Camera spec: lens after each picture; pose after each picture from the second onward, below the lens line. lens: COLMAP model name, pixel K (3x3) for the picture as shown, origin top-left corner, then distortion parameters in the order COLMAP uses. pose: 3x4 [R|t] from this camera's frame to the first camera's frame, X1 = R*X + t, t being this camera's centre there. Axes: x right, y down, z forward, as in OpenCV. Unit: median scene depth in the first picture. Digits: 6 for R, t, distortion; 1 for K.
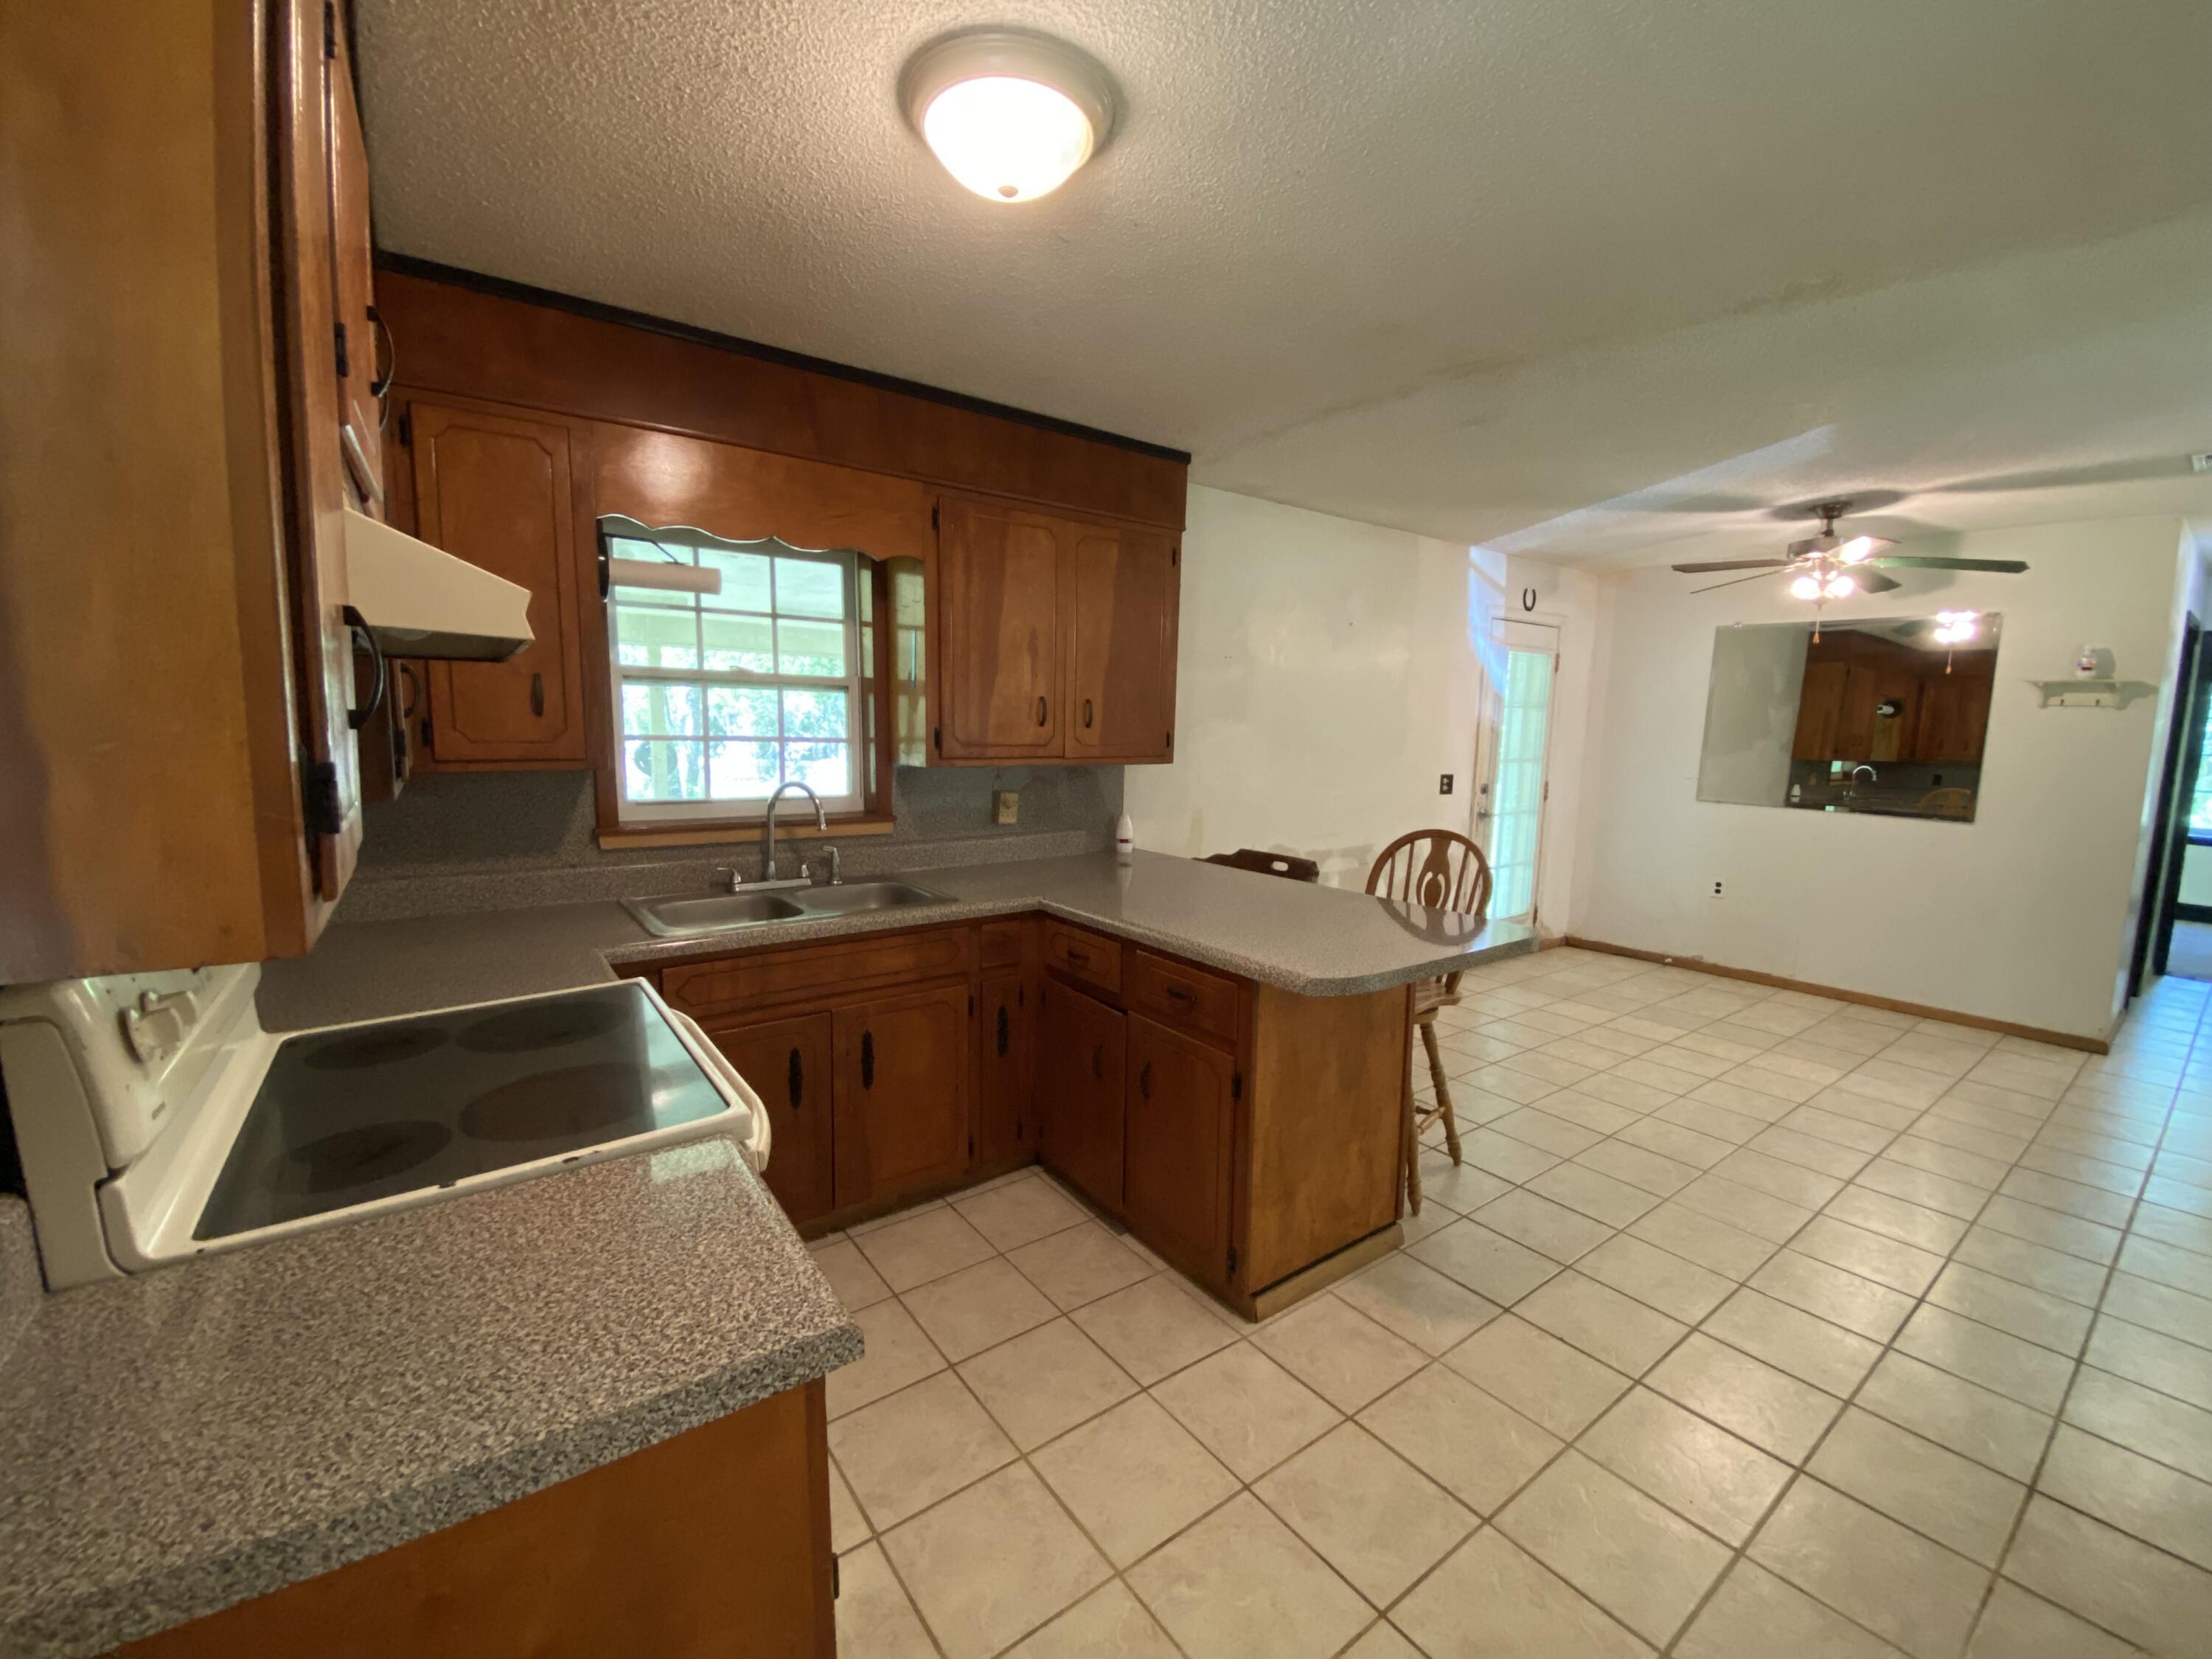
lens RADIAL K [[898.7, 0, 1107.5], [0, 898.7, 832.2], [0, 0, 1]] dist [0.001260, -0.000751]
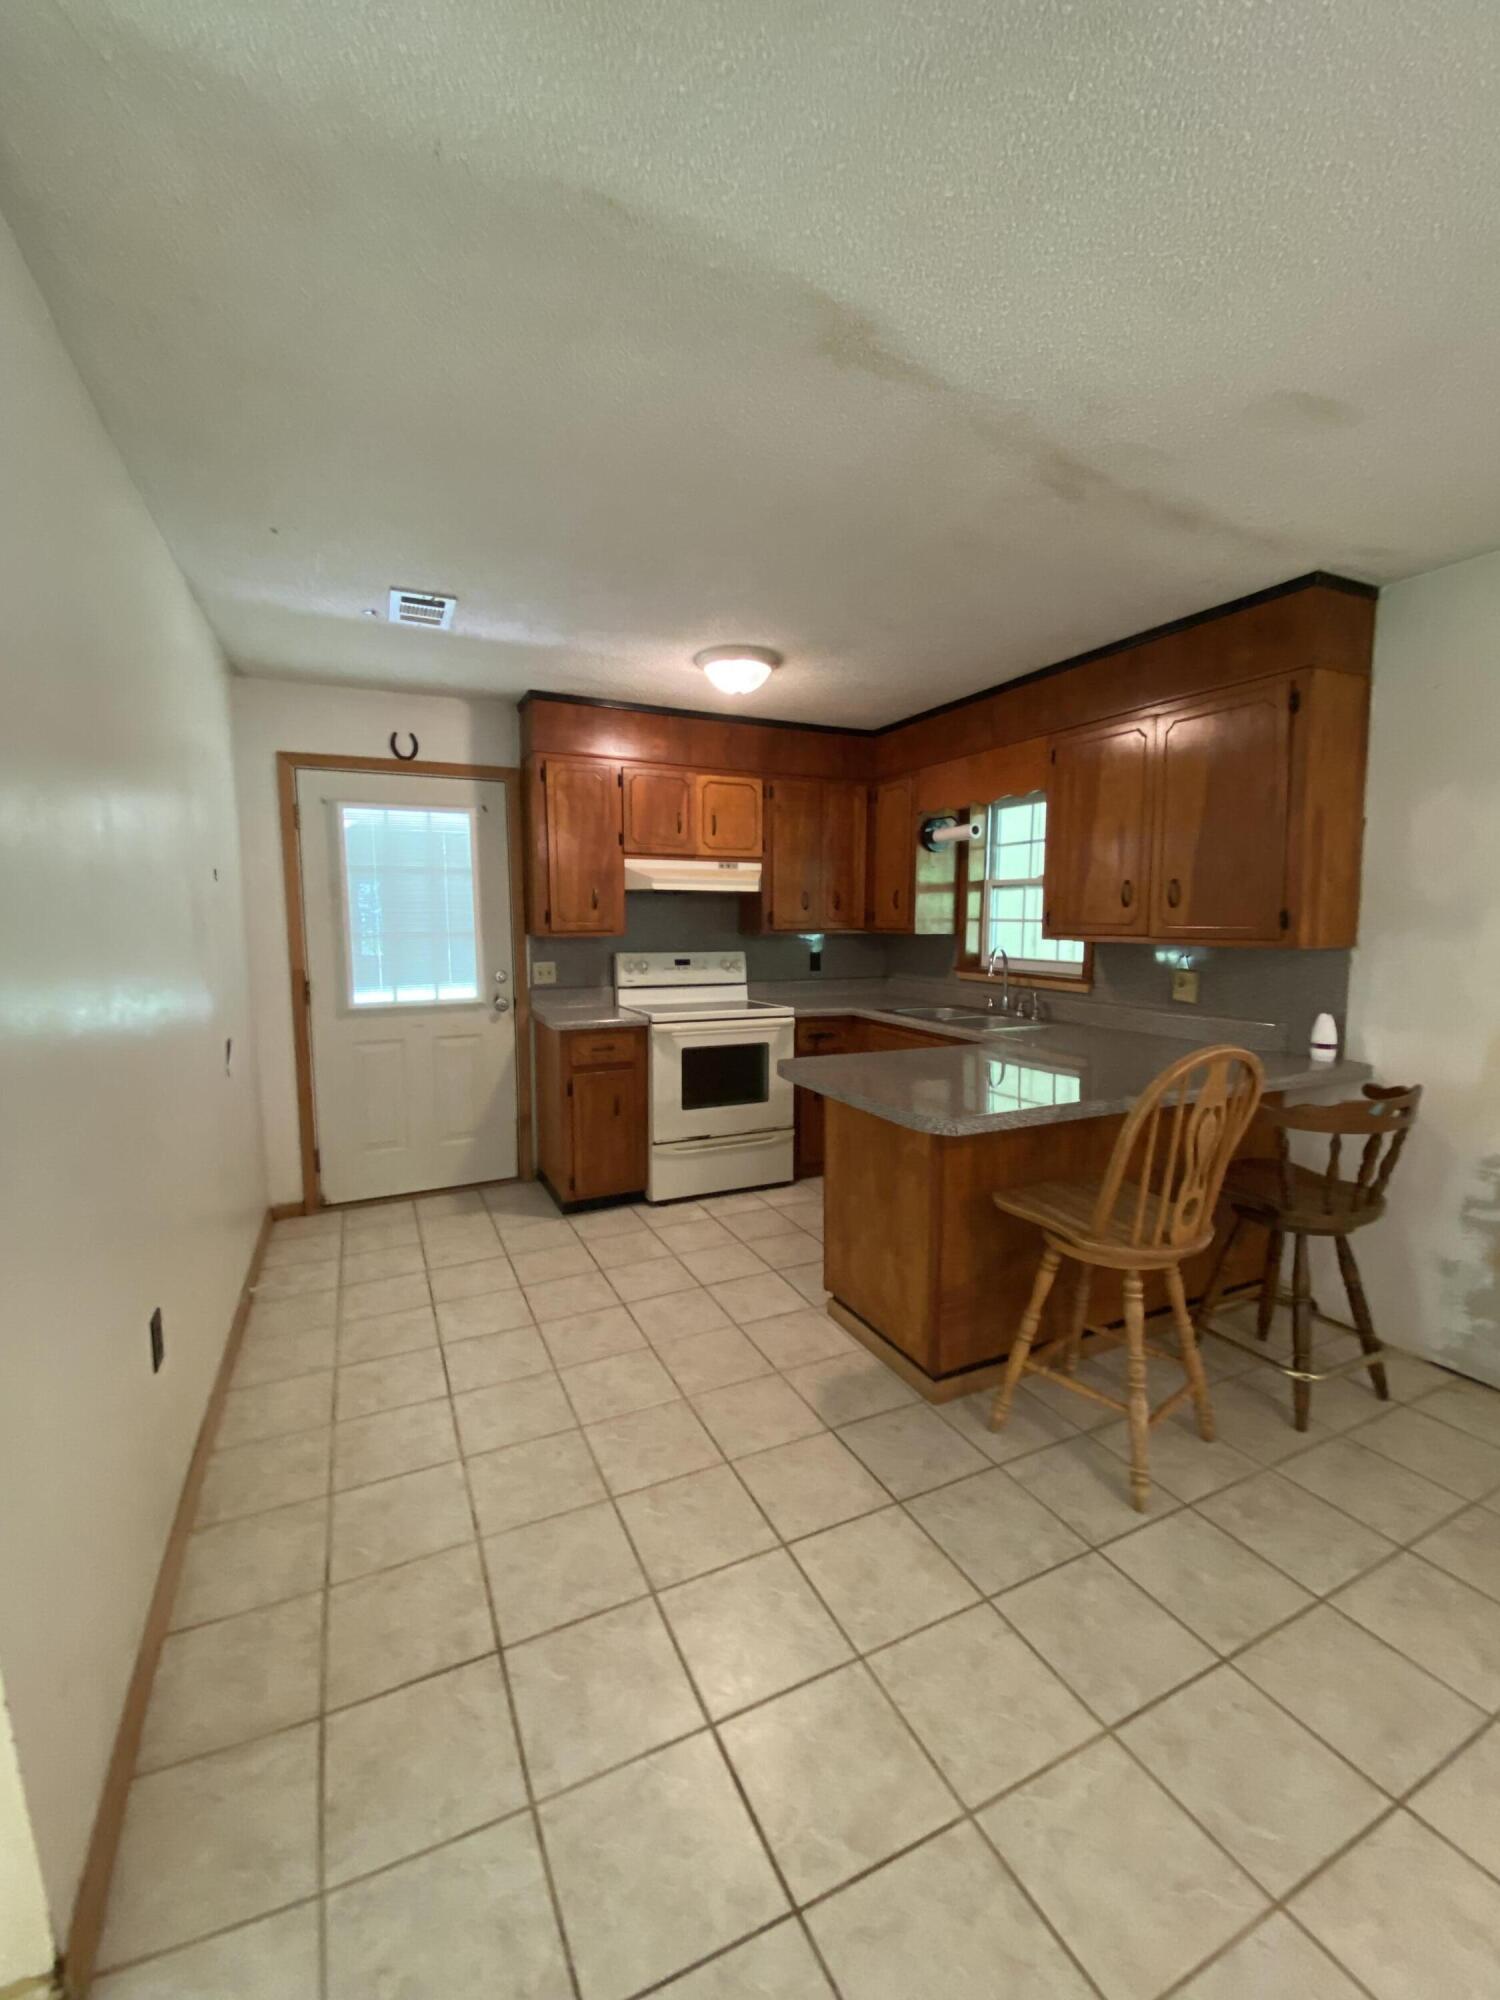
lens RADIAL K [[812.6, 0, 749.3], [0, 812.6, 996.9], [0, 0, 1]] dist [0.001260, -0.000751]
pose [[-0.199596, 0.075942, -0.976931, 0.627250], [-0.121952, 0.987315, 0.101665, -0.033010], [0.972260, 0.139431, -0.187803, 0.461077]]
